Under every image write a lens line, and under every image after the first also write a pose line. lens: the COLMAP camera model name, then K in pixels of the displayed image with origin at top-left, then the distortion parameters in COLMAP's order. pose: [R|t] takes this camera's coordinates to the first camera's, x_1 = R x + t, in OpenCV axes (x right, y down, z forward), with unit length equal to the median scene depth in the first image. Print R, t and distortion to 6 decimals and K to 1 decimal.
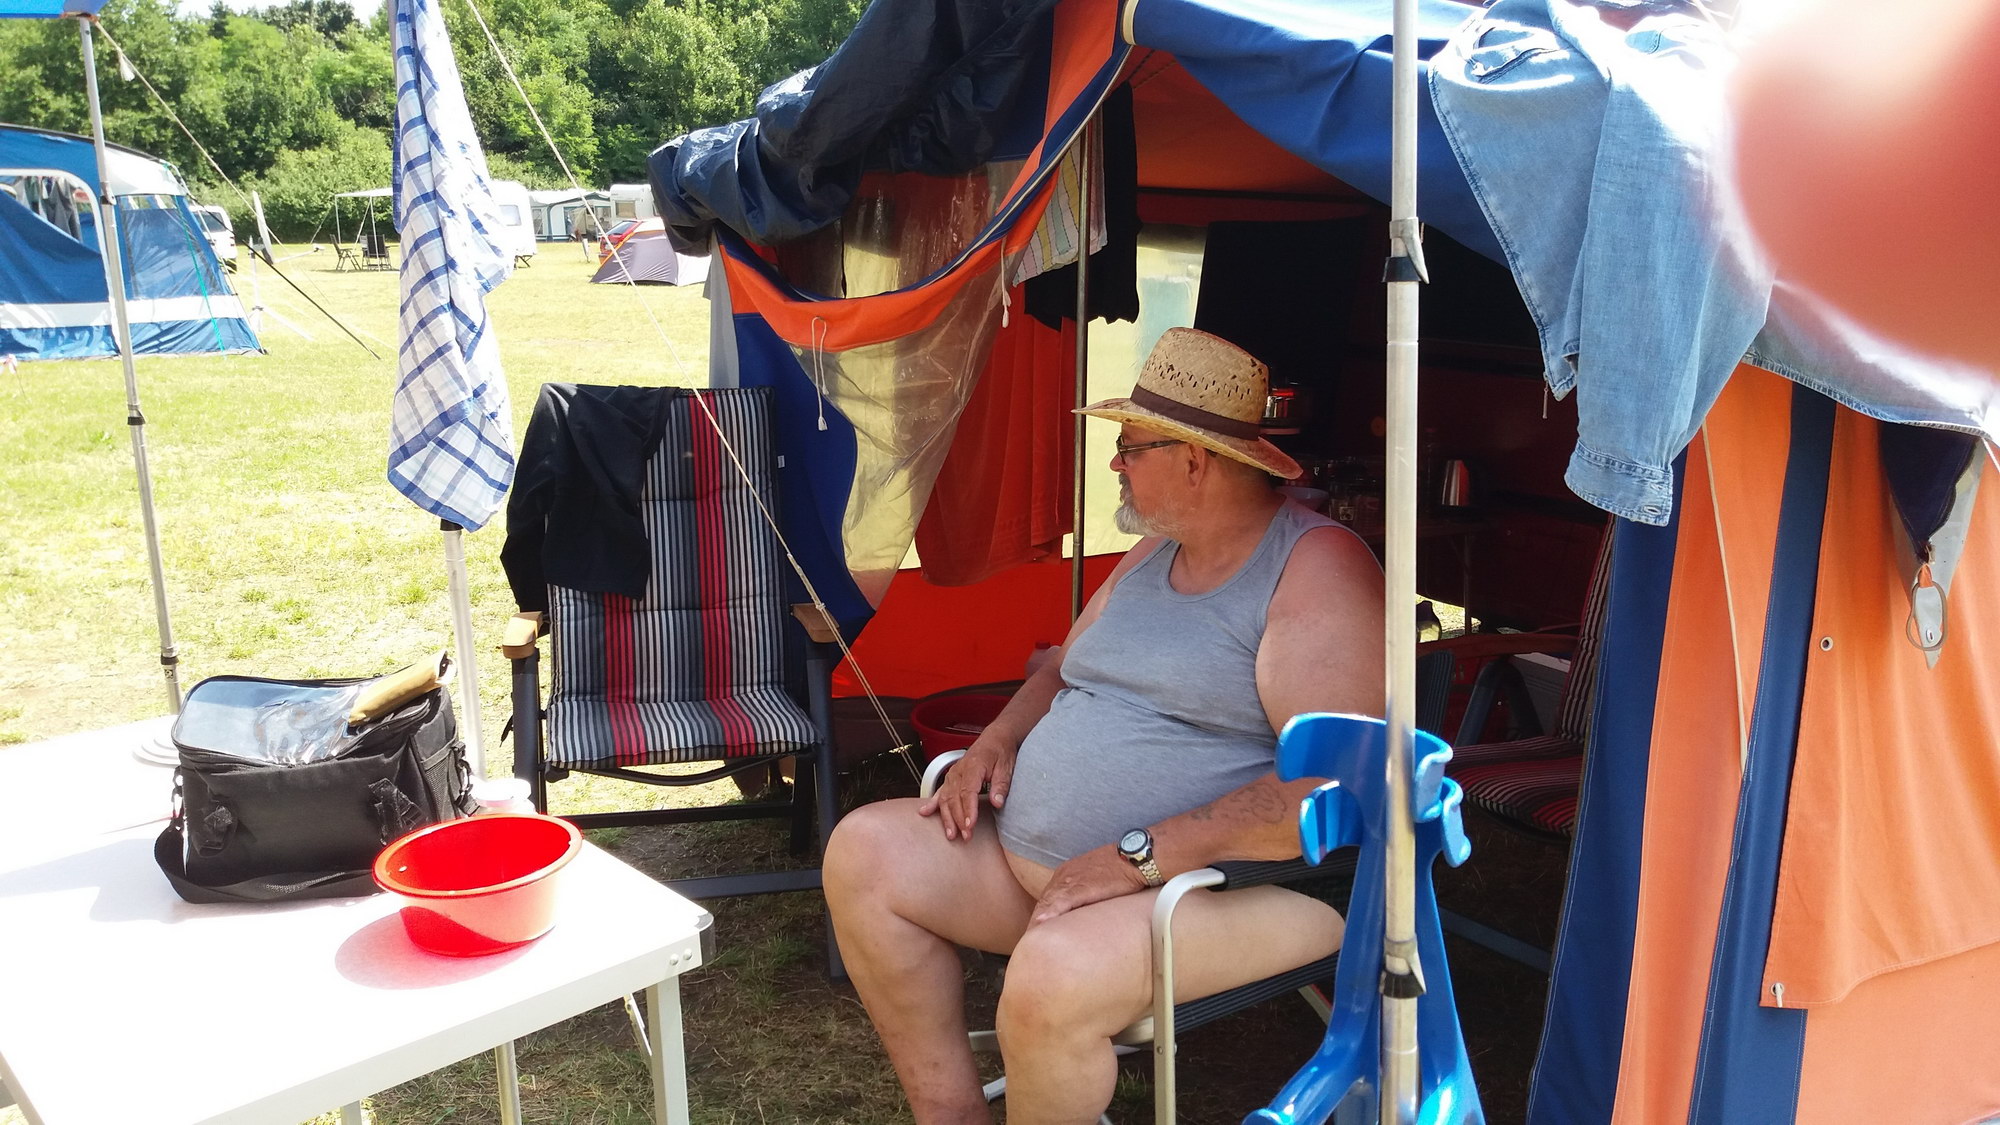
lens RADIAL K [[1599.1, 0, 1006.2], [0, 1599.1, 554.6], [0, 0, 1]] dist [-0.019591, -0.003546]
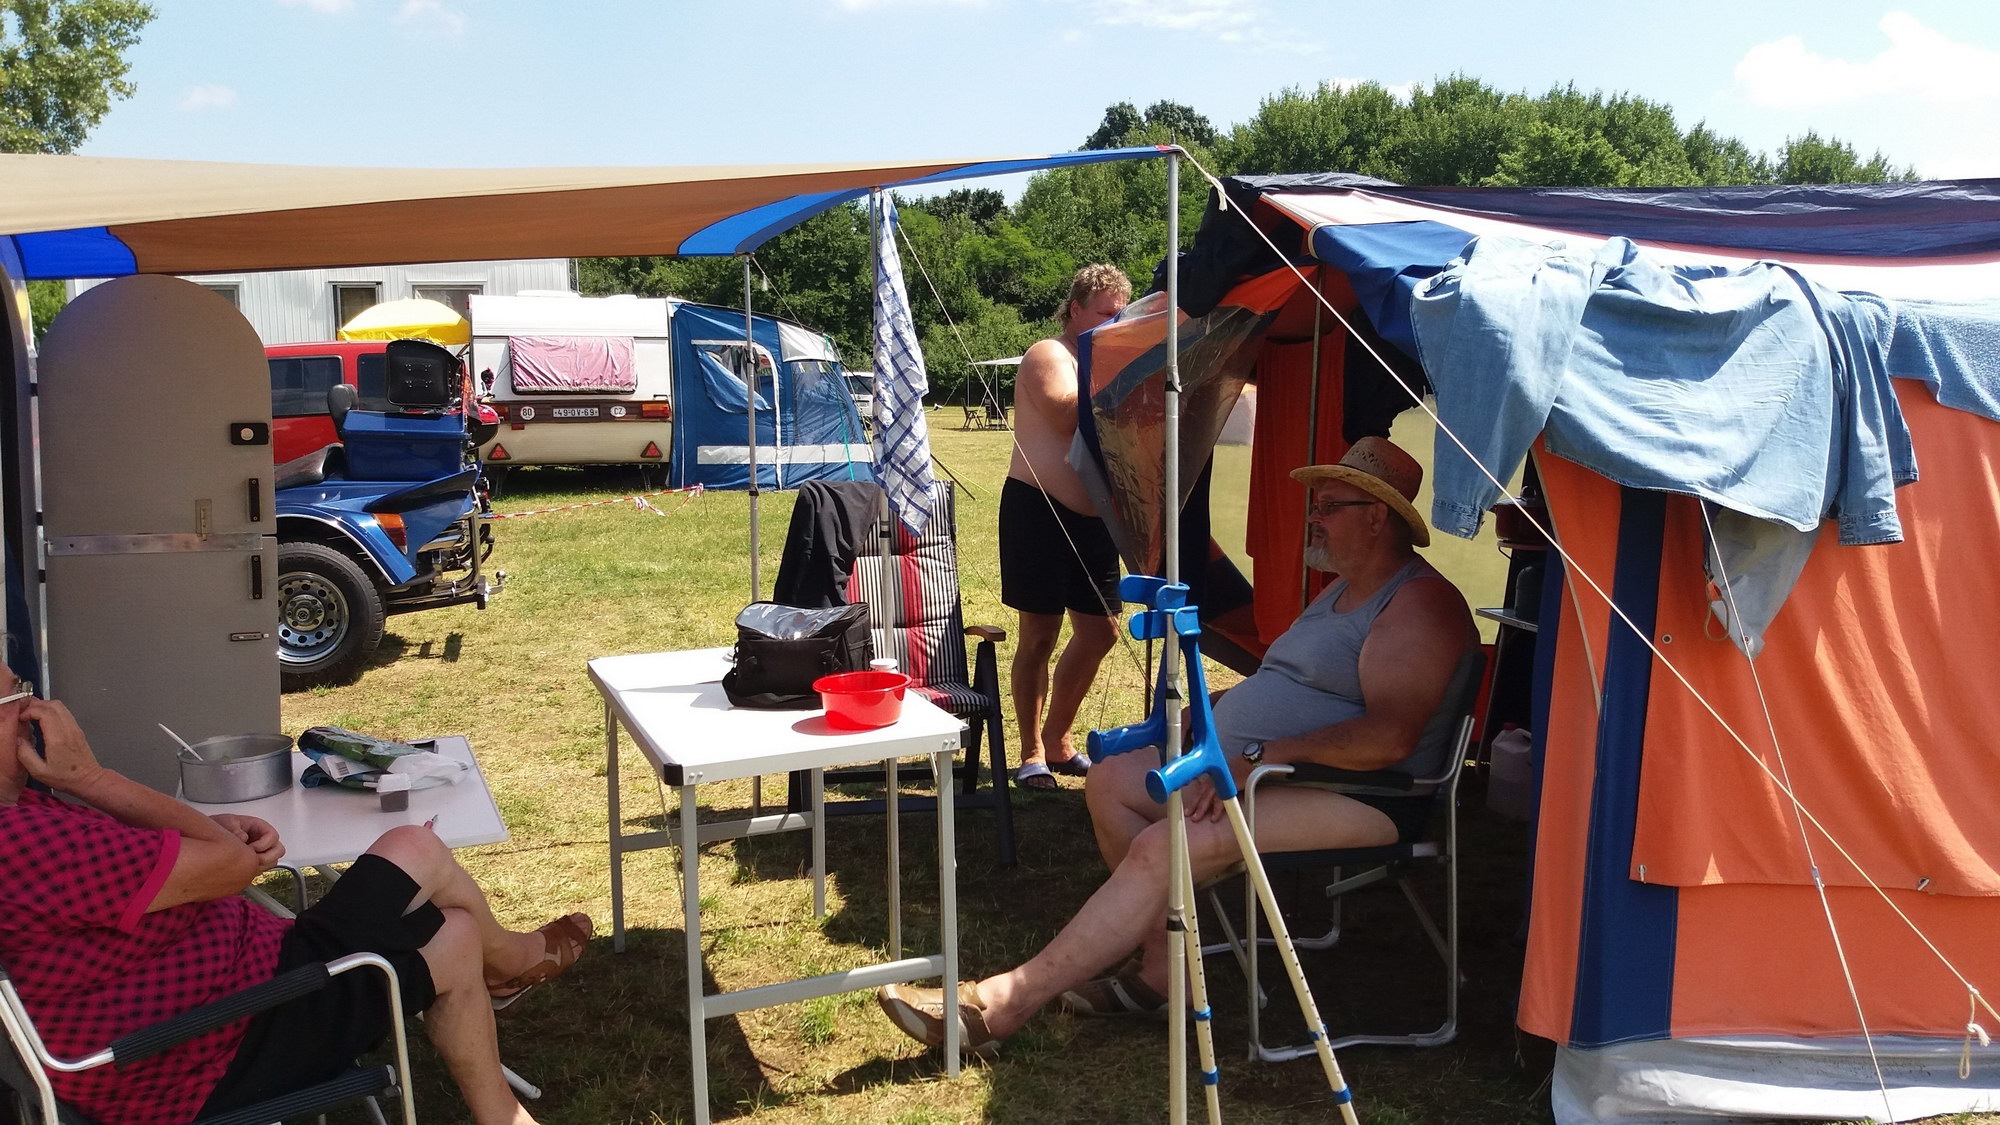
lens RADIAL K [[1637.3, 0, 1006.0], [0, 1637.3, 535.5], [0, 0, 1]] dist [0.087962, -0.165434]
pose [[0.929423, 0.038609, -0.366991, 0.027480], [-0.081515, 0.991425, -0.102139, 0.009464], [0.359900, 0.124845, 0.924600, -0.040320]]
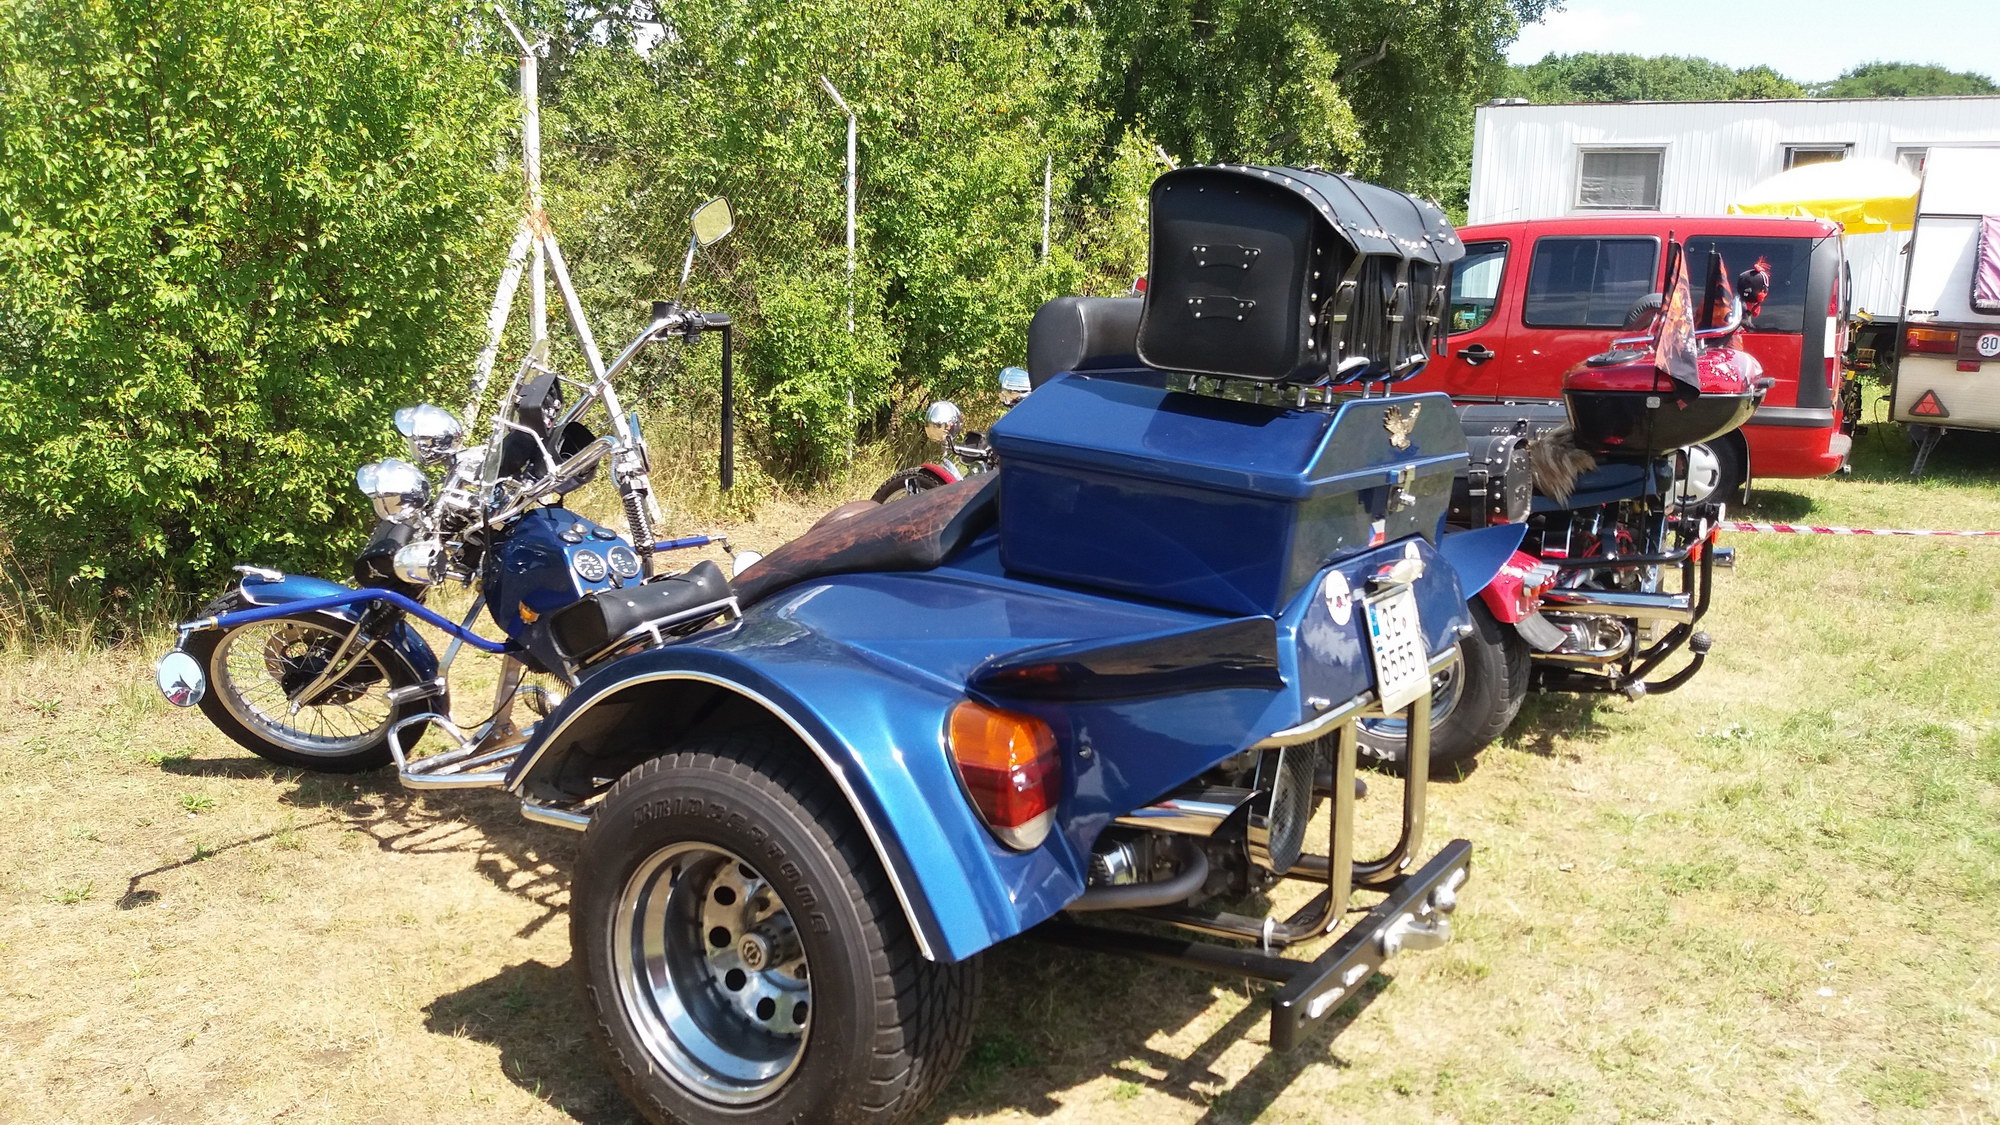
lens RADIAL K [[1608.4, 0, 1000.0], [0, 1608.4, 562.5], [0, 0, 1]] dist [0.068400, -0.114213]
pose [[0.306766, 0.208735, -0.928614, -0.067013], [-0.246748, 0.959740, 0.134219, -0.024573], [0.919244, 0.187960, 0.345921, 0.107962]]
